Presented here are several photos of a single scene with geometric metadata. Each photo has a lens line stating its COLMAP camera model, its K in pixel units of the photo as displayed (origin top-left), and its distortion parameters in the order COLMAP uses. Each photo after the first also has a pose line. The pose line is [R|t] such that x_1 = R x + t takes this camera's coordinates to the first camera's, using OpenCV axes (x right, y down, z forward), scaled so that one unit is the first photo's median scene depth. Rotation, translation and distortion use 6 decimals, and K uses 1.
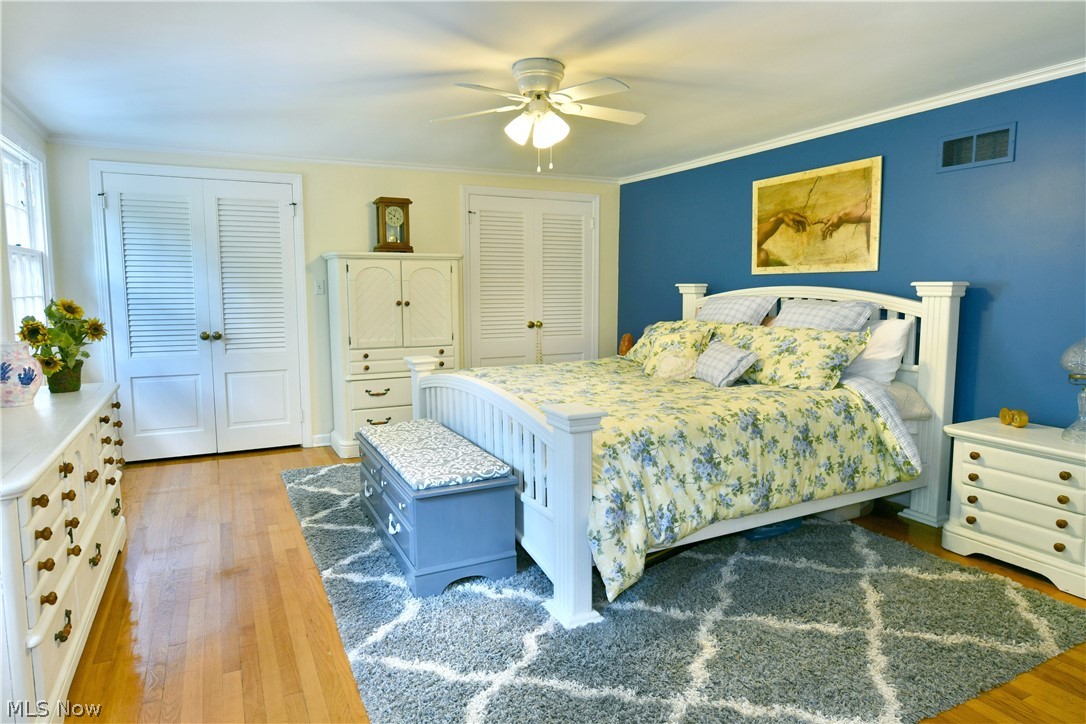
lens RADIAL K [[659.8, 0, 540.9], [0, 659.8, 360.7], [0, 0, 1]] dist [-0.012760, -0.002315]
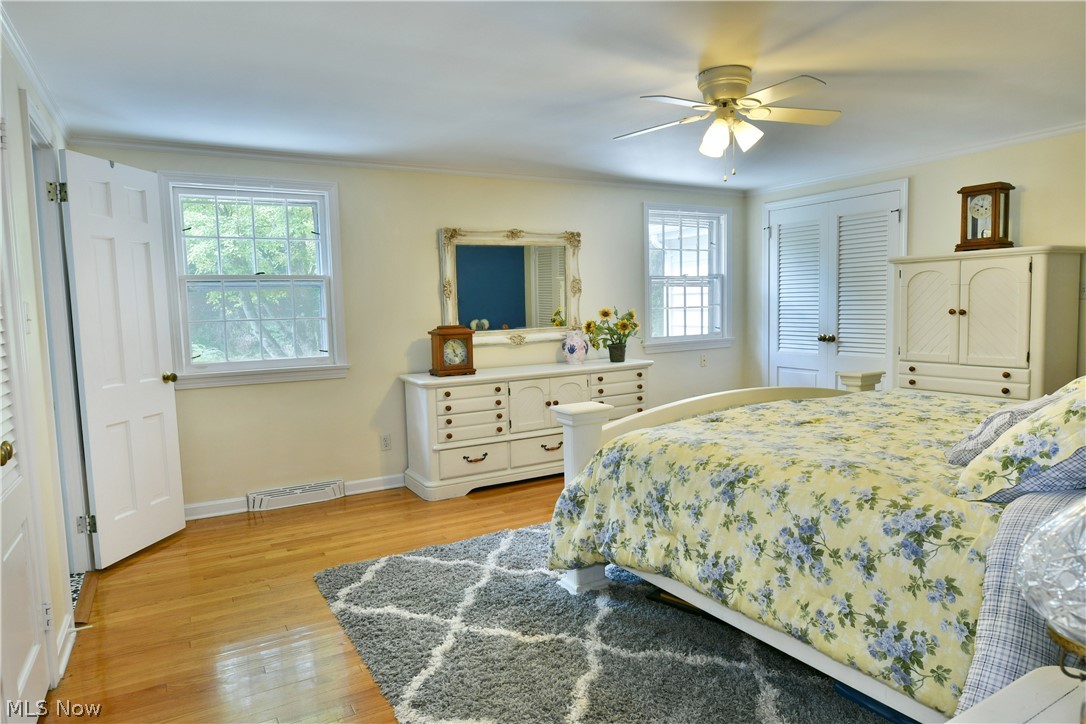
lens RADIAL K [[659.8, 0, 539.3], [0, 659.8, 360.7], [0, 0, 1]] dist [-0.012760, -0.002315]
pose [[0.053062, 0.085045, -0.994963, 0.949769], [-0.083635, 0.993245, 0.080438, -0.075864], [0.995083, 0.078946, 0.059816, 0.669923]]
